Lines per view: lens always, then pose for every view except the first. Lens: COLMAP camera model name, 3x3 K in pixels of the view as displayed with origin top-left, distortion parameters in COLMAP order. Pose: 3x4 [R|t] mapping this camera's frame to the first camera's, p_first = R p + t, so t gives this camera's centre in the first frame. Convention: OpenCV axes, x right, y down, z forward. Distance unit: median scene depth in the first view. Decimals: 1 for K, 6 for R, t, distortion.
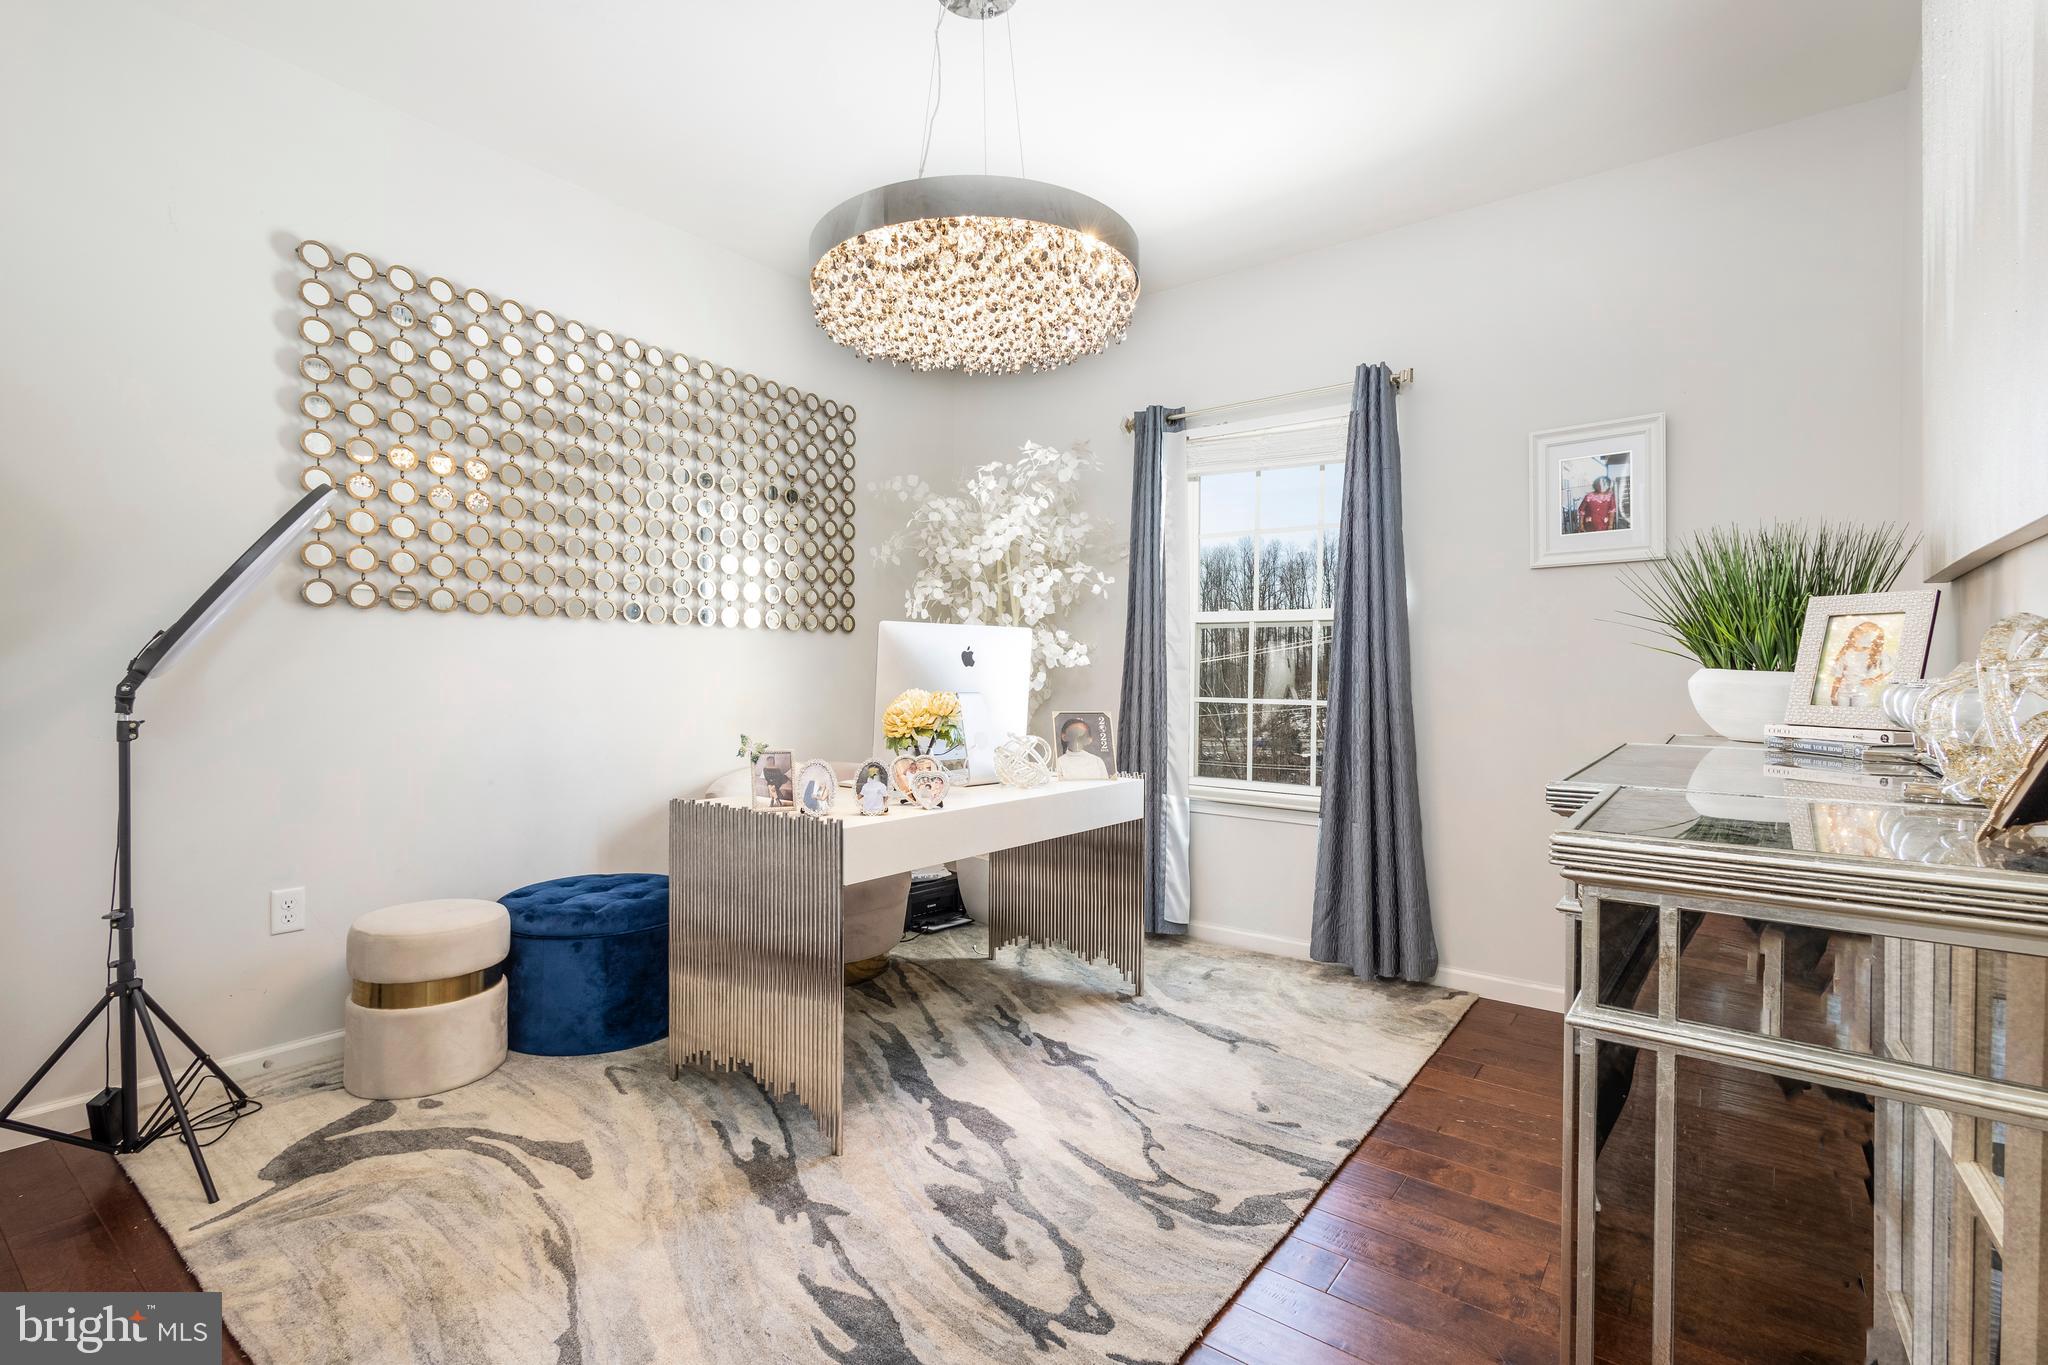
lens RADIAL K [[946.8, 0, 1025.1], [0, 946.8, 684.0], [0, 0, 1]] dist [0.010077, 0.000321]
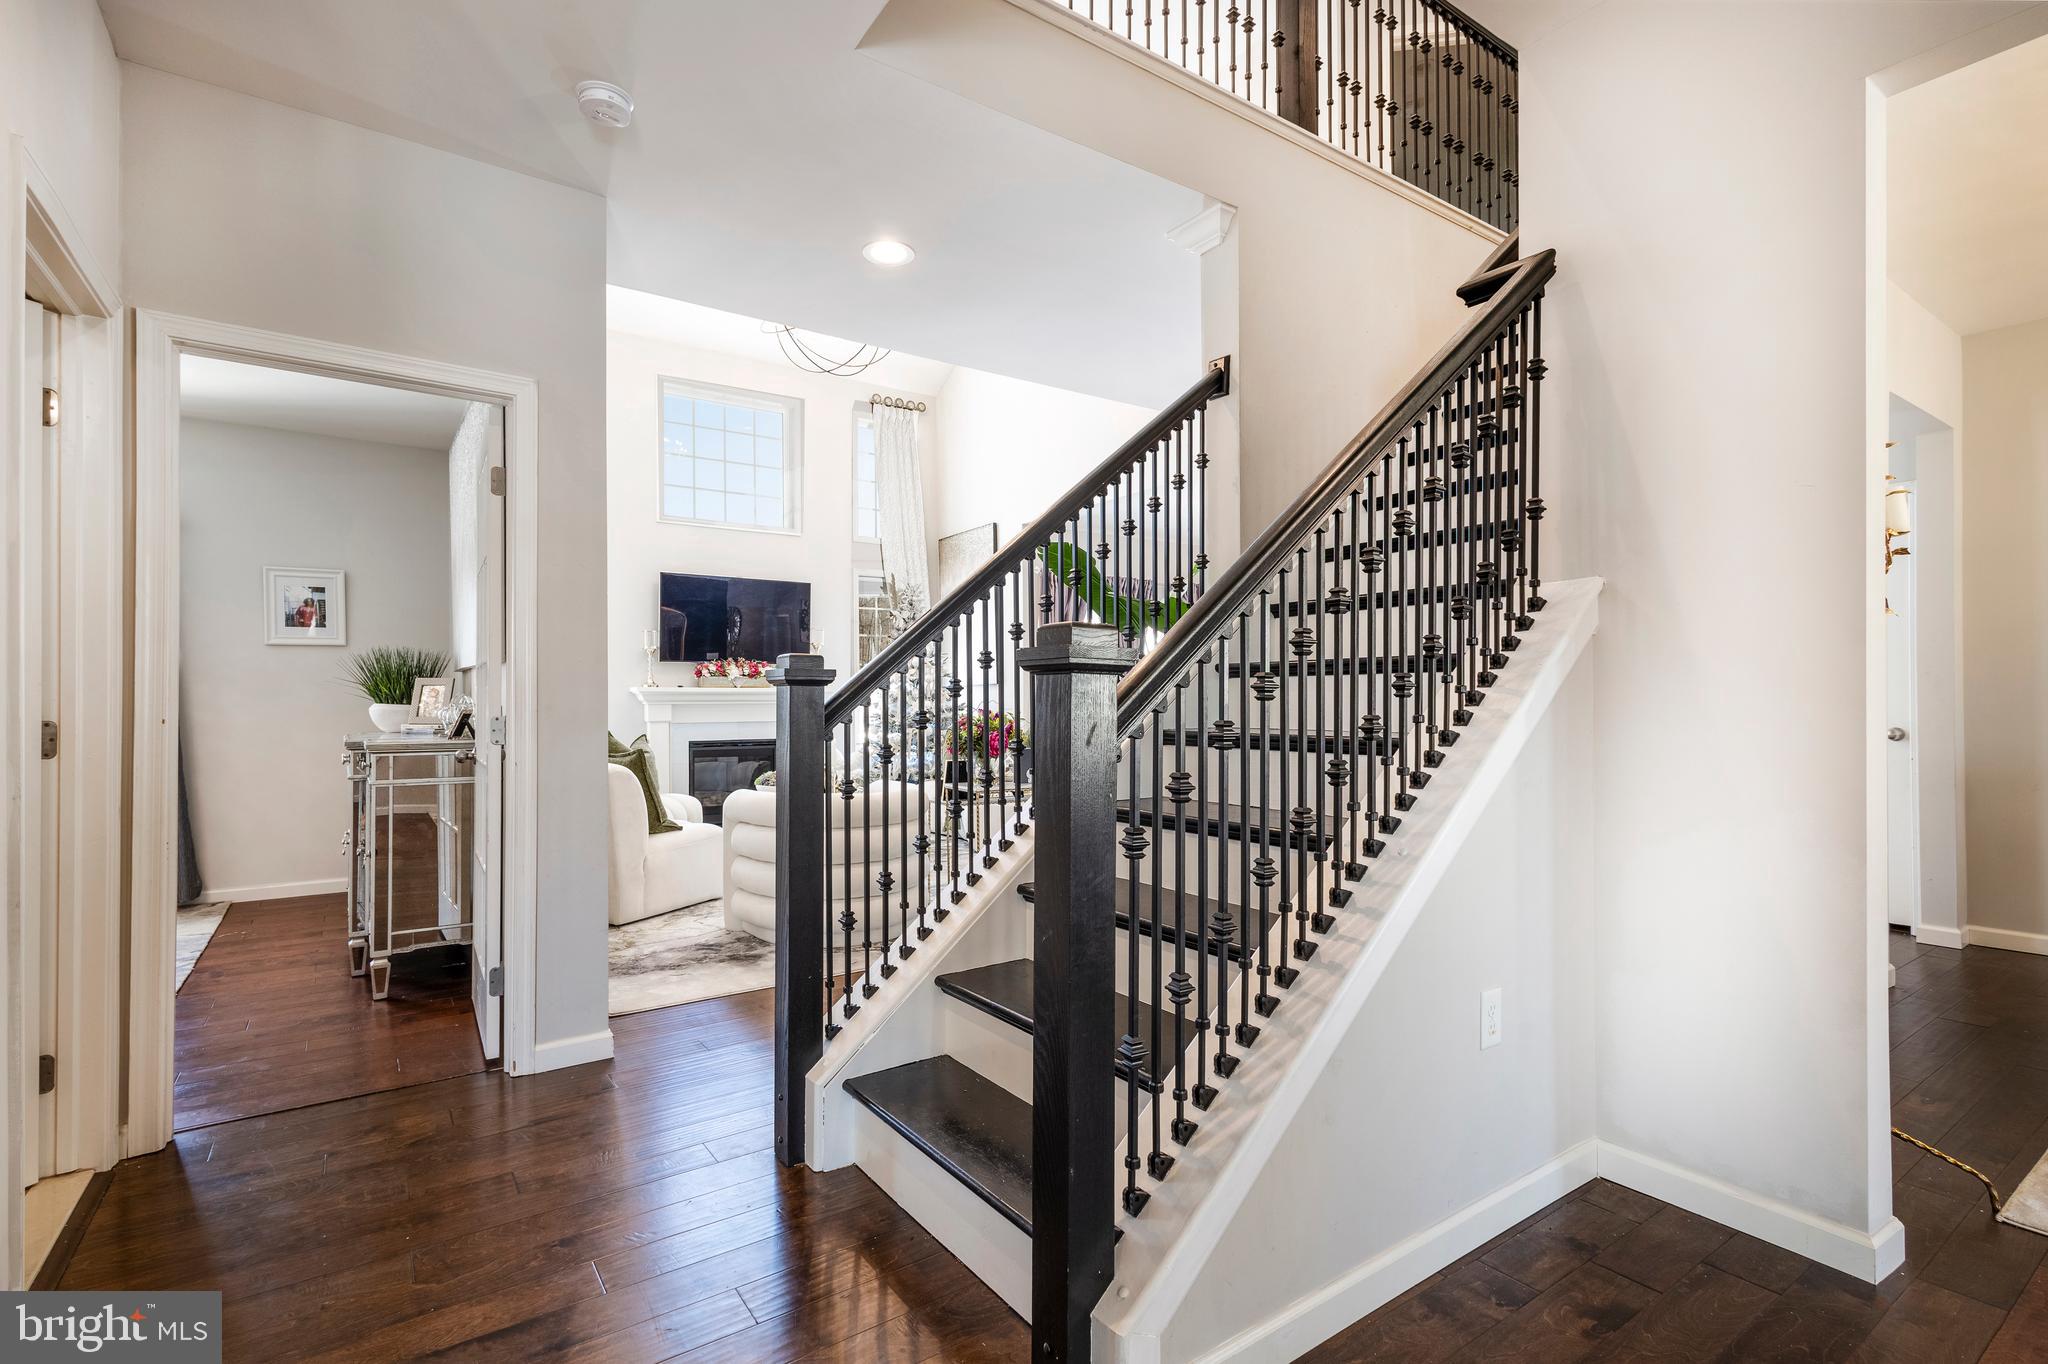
lens RADIAL K [[946.8, 0, 1026.6], [0, 946.8, 688.5], [0, 0, 1]] dist [0.010077, 0.000321]
pose [[0.303954, 0.006367, 0.952665, -0.957912], [0.019303, 0.999731, -0.012840, 0.007479], [-0.952491, 0.022292, 0.303749, -1.153577]]
